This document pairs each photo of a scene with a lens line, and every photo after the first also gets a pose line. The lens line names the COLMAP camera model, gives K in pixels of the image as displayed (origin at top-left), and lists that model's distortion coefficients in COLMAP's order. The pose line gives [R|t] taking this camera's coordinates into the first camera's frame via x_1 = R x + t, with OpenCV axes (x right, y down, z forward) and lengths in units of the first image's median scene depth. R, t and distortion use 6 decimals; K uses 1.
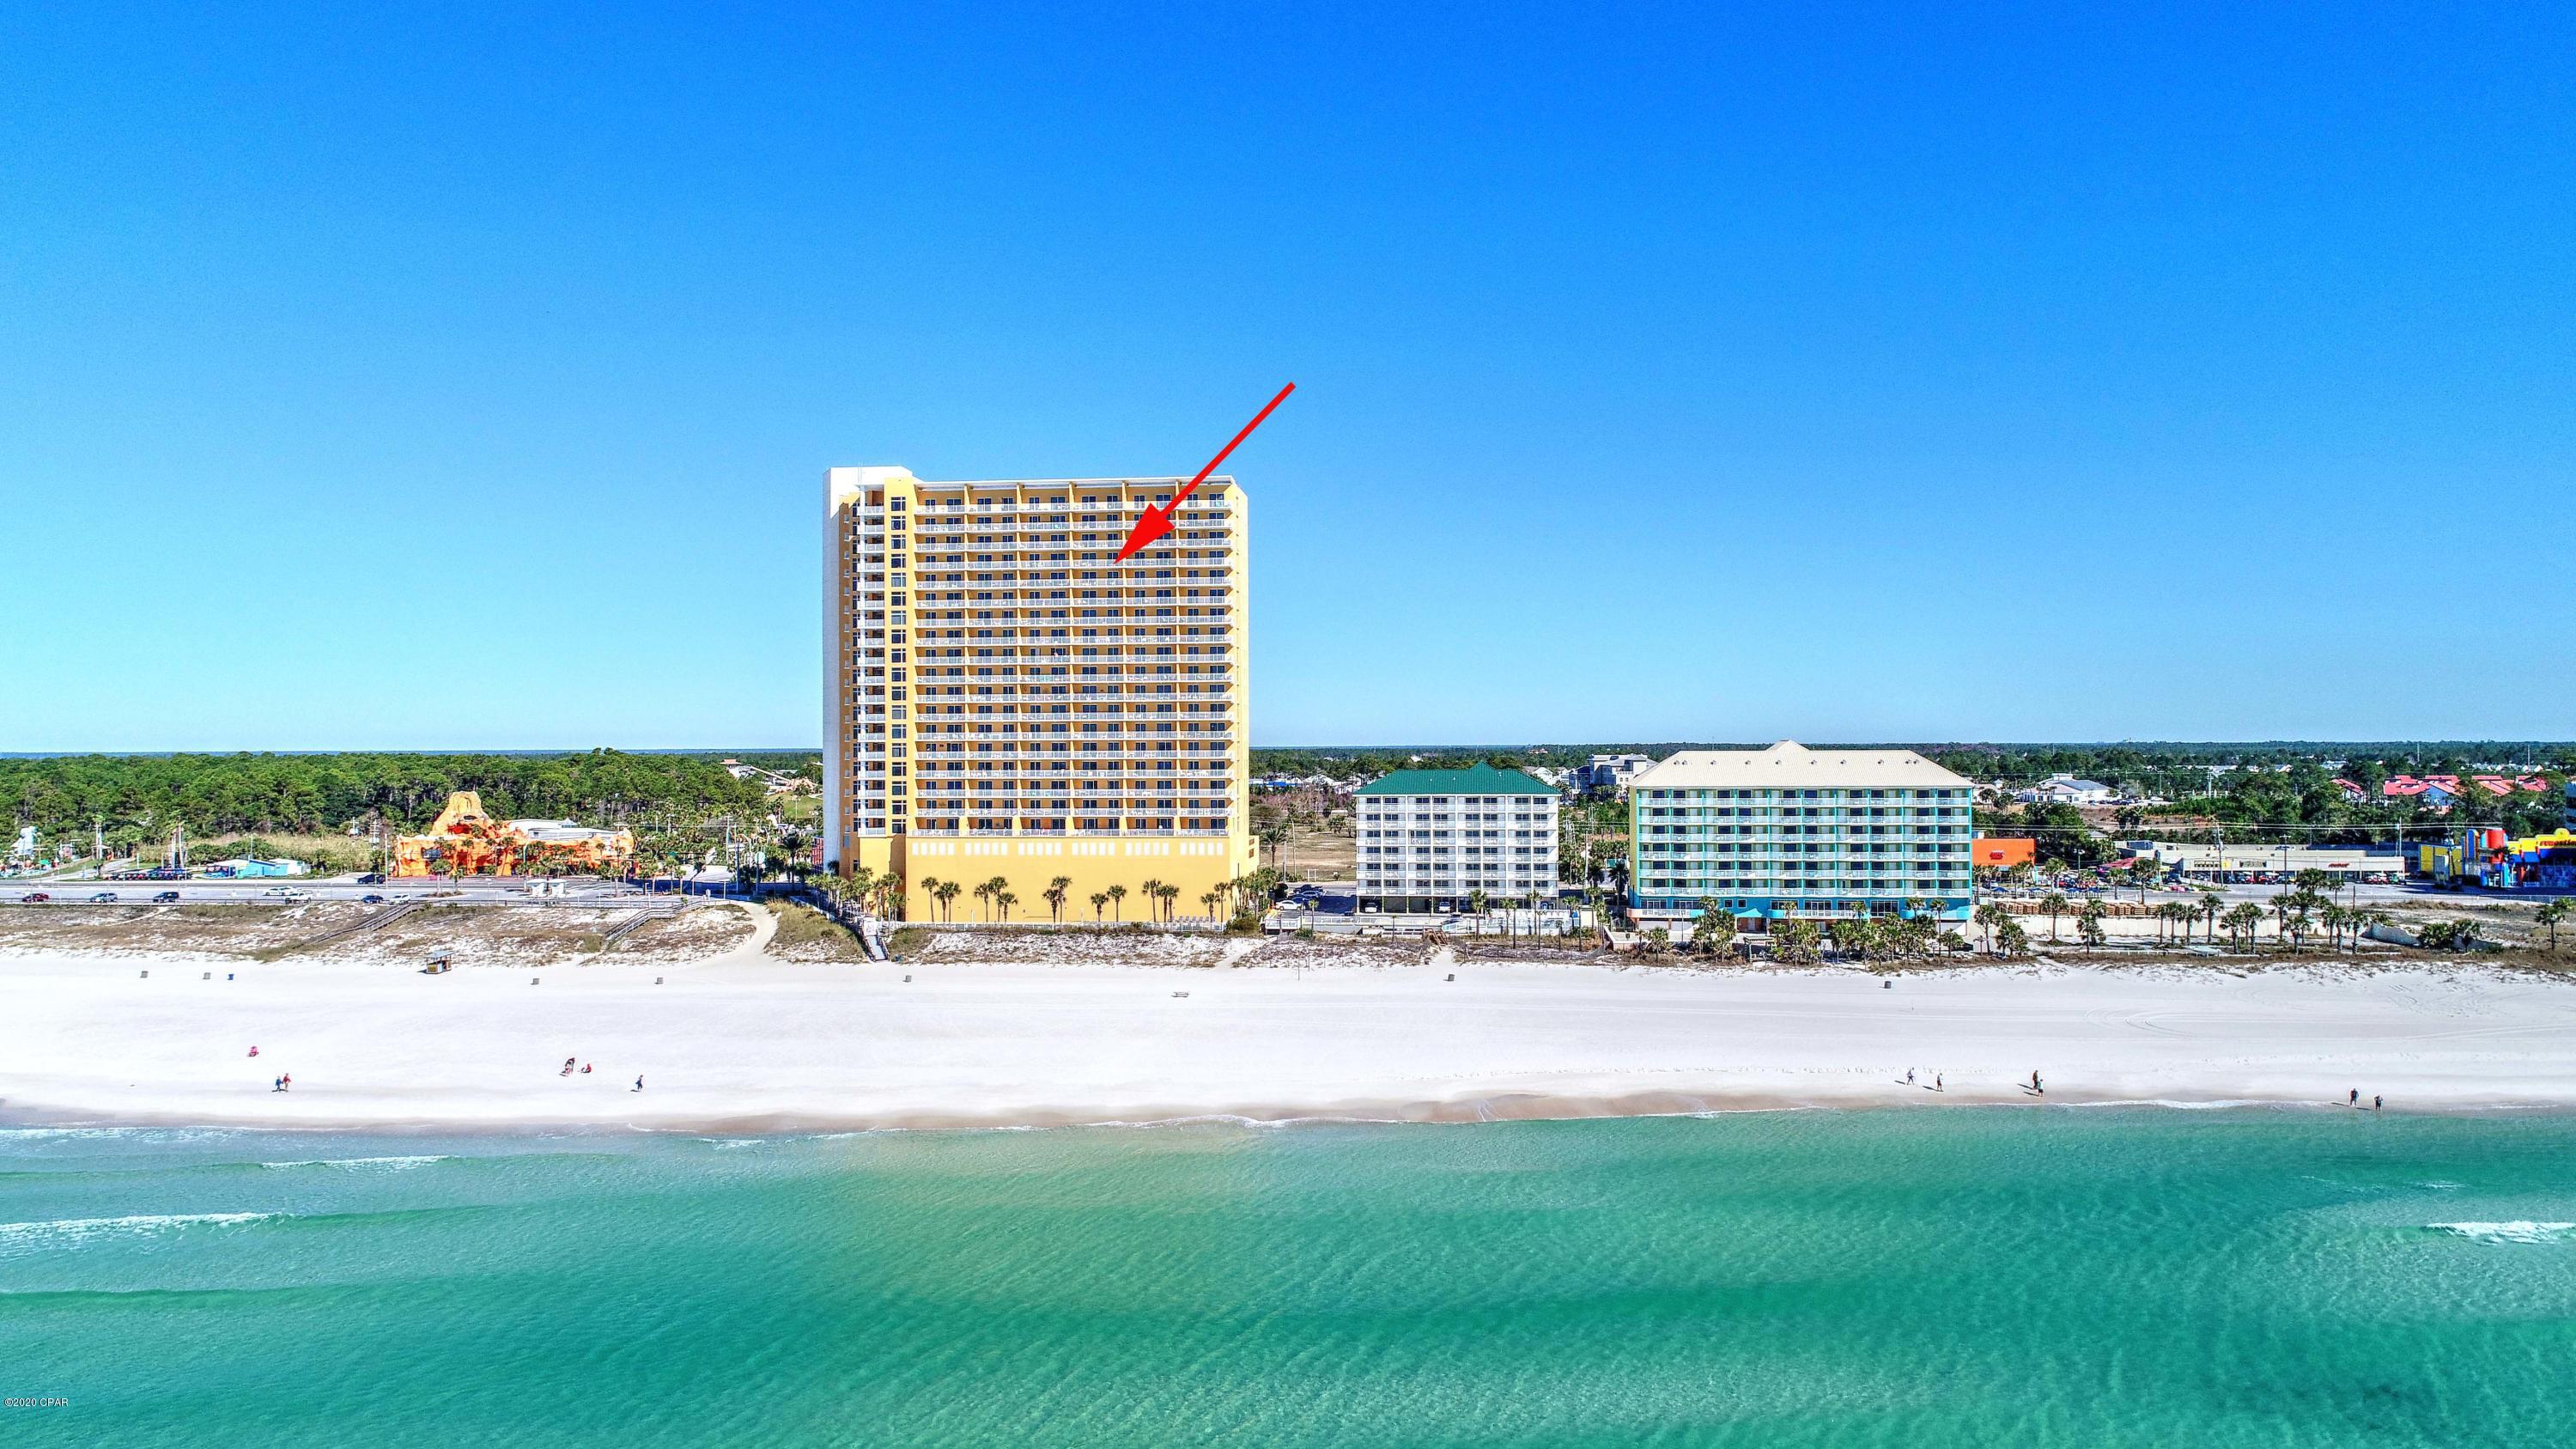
lens RADIAL K [[1858.3, 0, 1276.2], [0, 1858.3, 737.6], [0, 0, 1]] dist [0.044754, -0.042497]
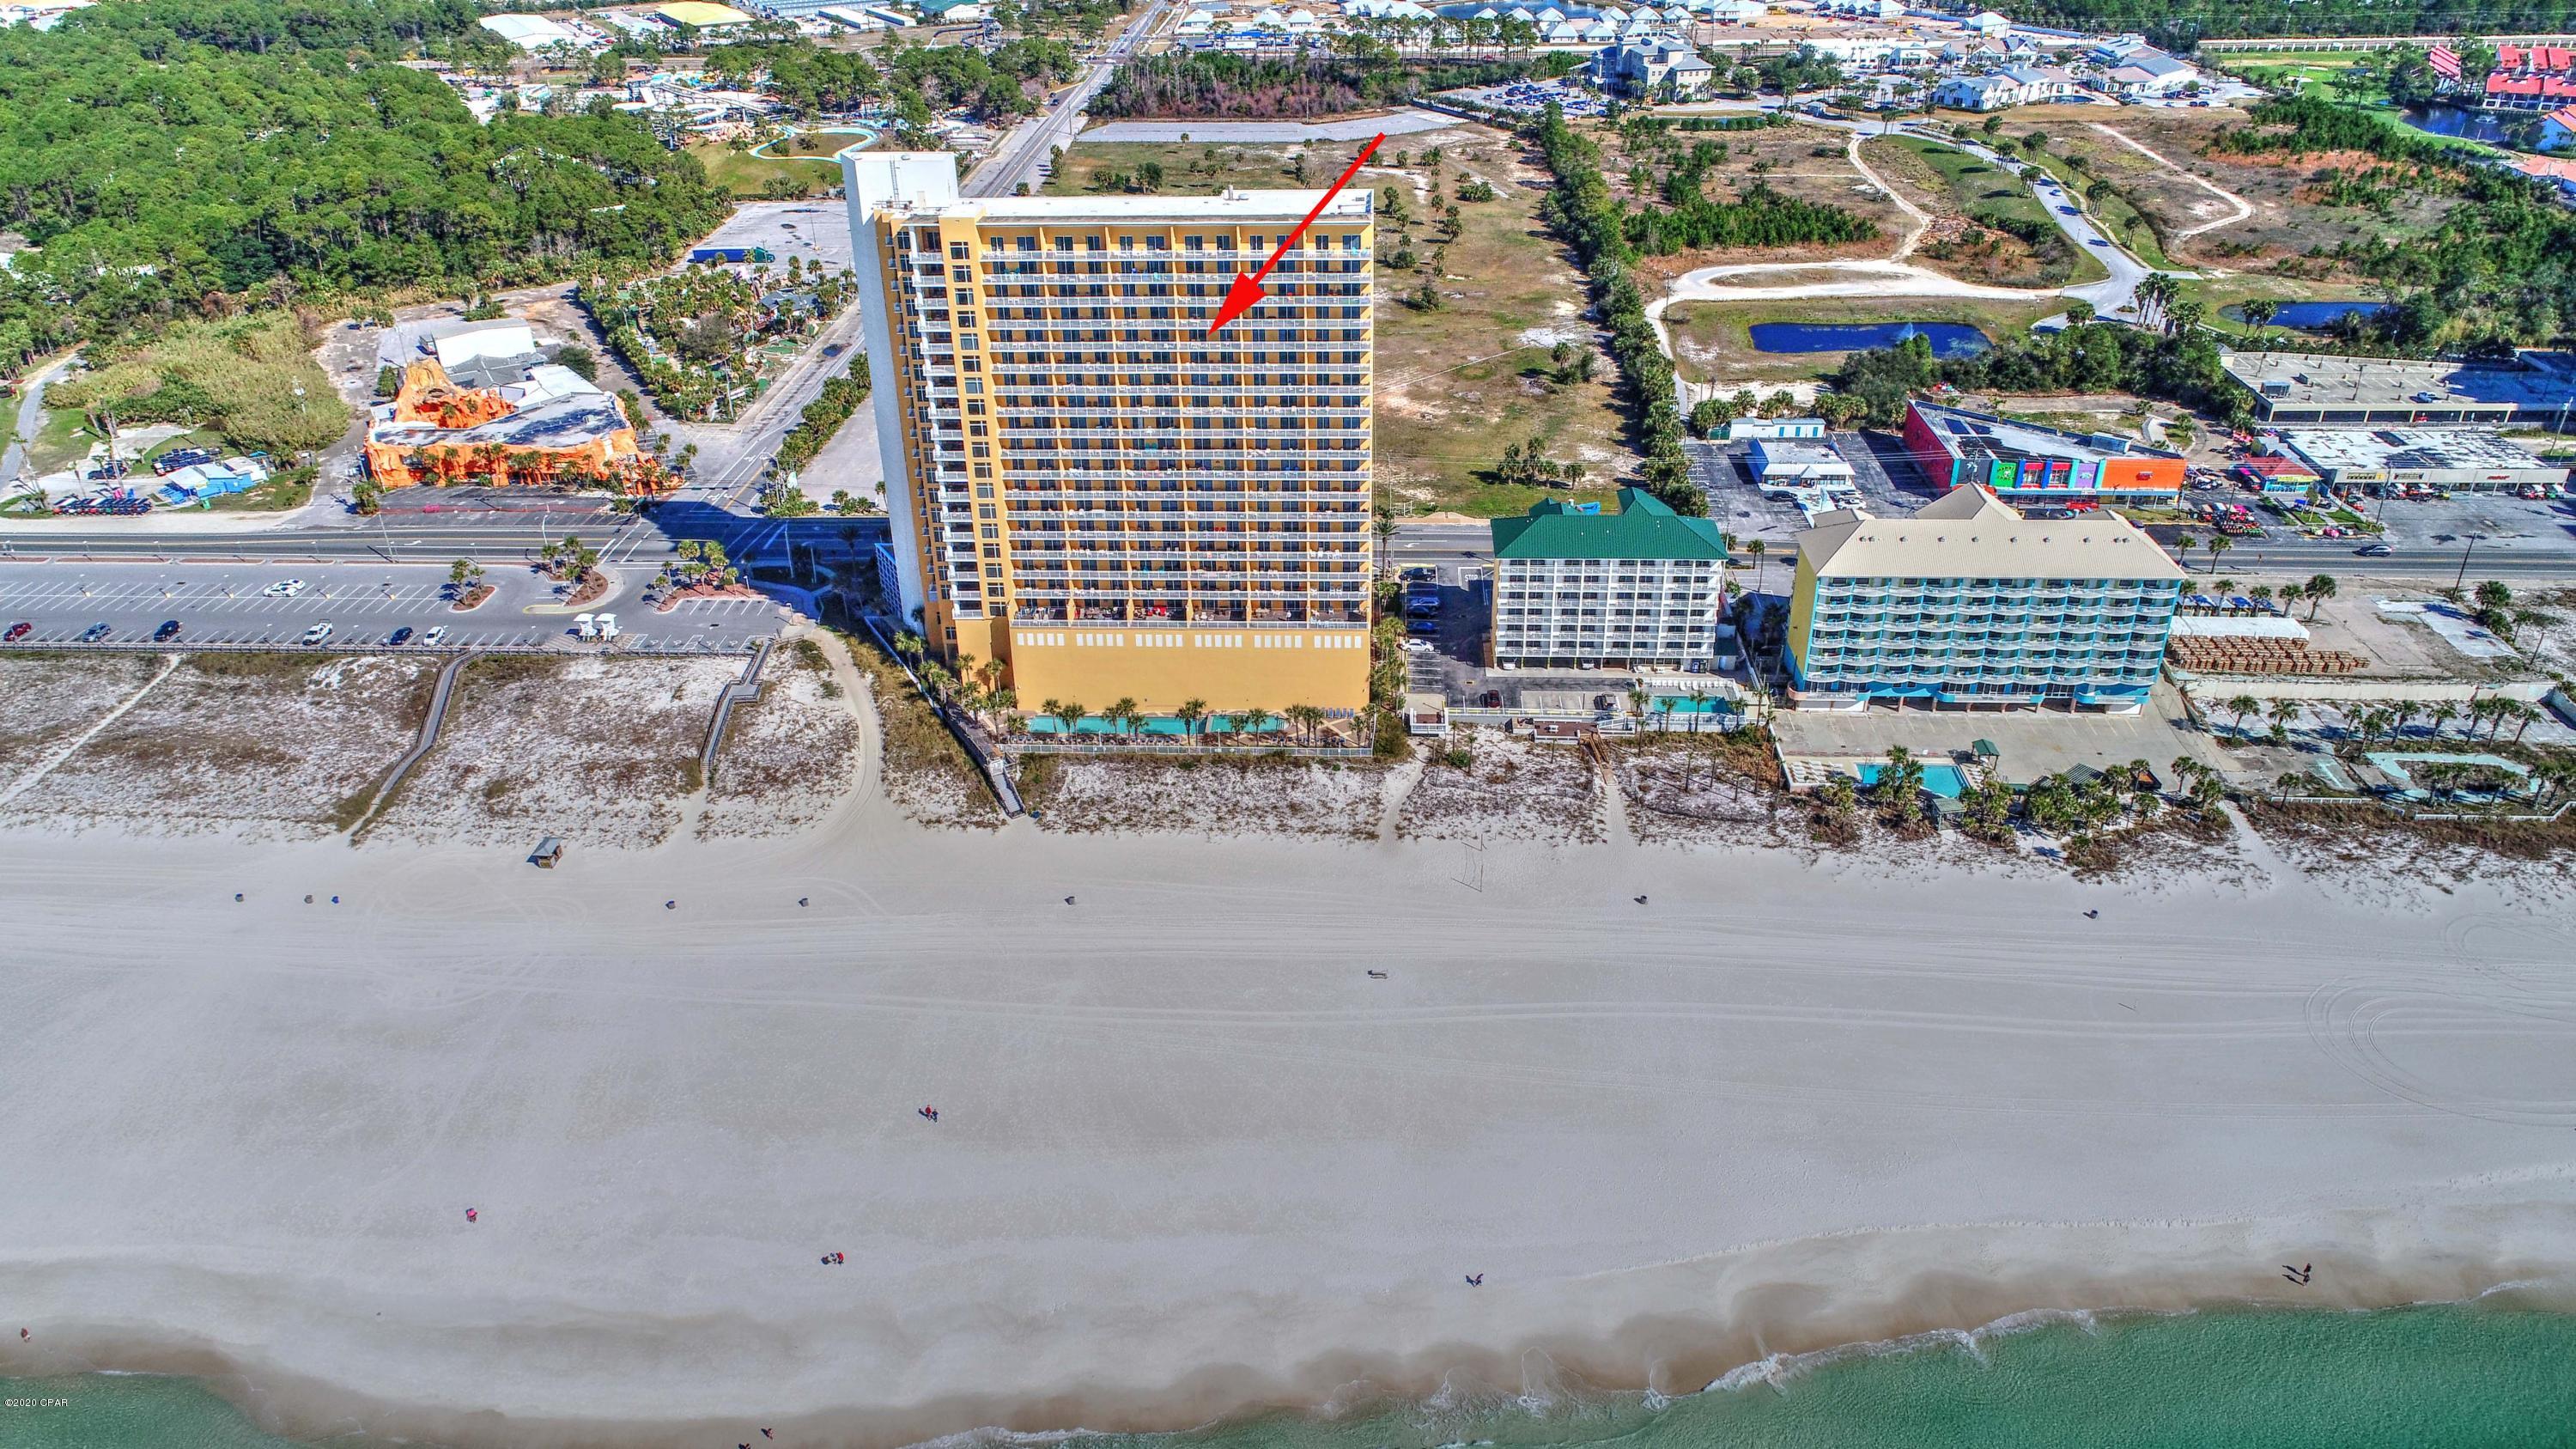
lens RADIAL K [[1858.3, 0, 1276.2], [0, 1858.3, 737.6], [0, 0, 1]] dist [0.044754, -0.042497]
pose [[0.998143, -0.042937, 0.043197, -0.110436], [0.015664, 0.866354, 0.499186, -0.352807], [-0.058858, -0.497582, 0.865418, 0.178987]]
